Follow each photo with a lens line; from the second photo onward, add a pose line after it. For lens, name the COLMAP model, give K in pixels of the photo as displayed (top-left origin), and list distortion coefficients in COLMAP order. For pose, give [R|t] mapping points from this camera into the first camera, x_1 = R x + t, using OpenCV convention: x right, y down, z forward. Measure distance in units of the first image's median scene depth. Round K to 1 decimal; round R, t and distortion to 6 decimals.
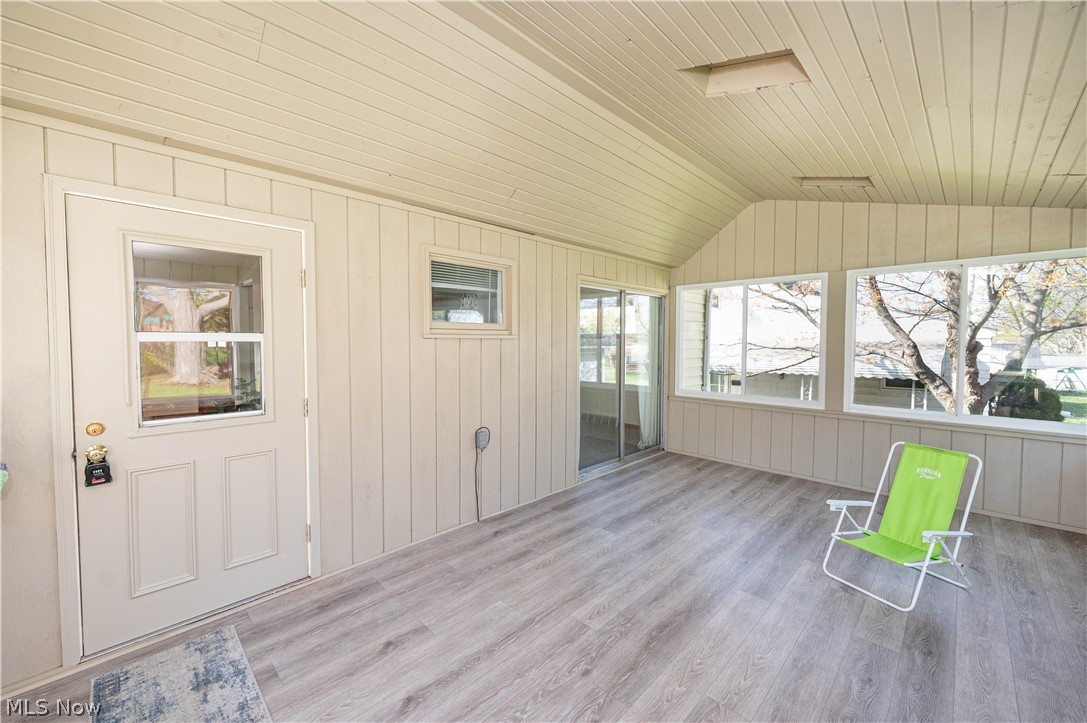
lens RADIAL K [[431.3, 0, 535.6], [0, 431.3, 360.0], [0, 0, 1]] dist [-0.000137, -0.000298]
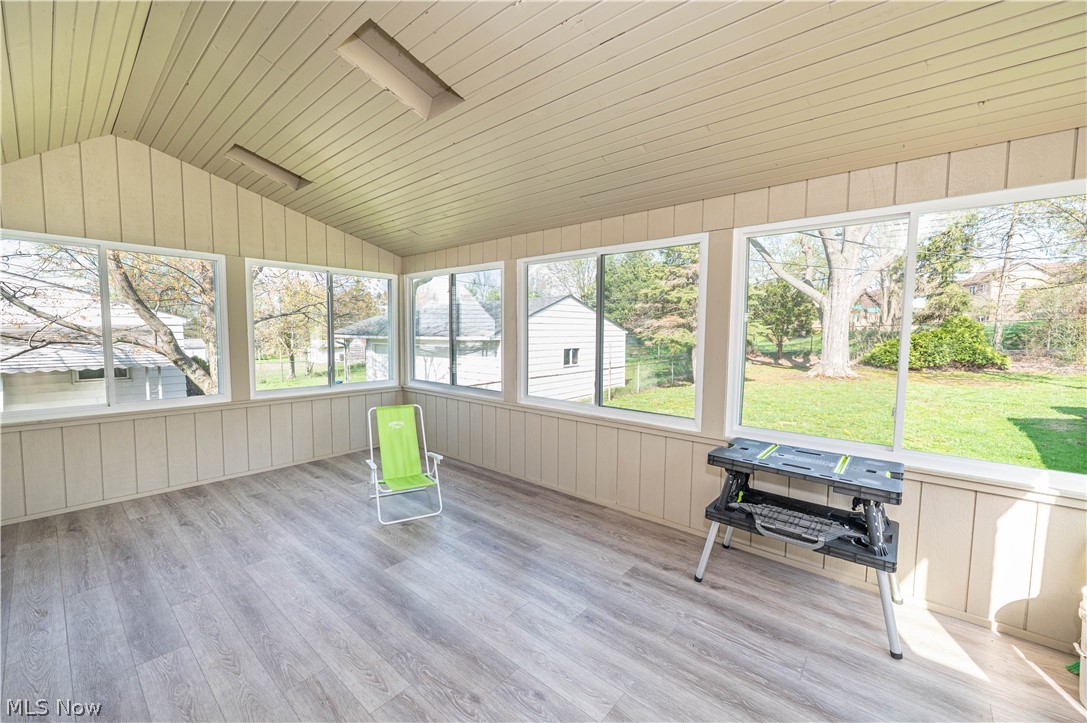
lens RADIAL K [[431.4, 0, 543.5], [0, 431.4, 361.5], [0, 0, 1]] dist [0.000253, 0.000299]
pose [[-0.078917, -0.072593, 0.994235, -0.418524], [0.035159, 0.996522, 0.075551, -0.025626], [-0.996261, 0.040918, -0.076091, 0.504052]]
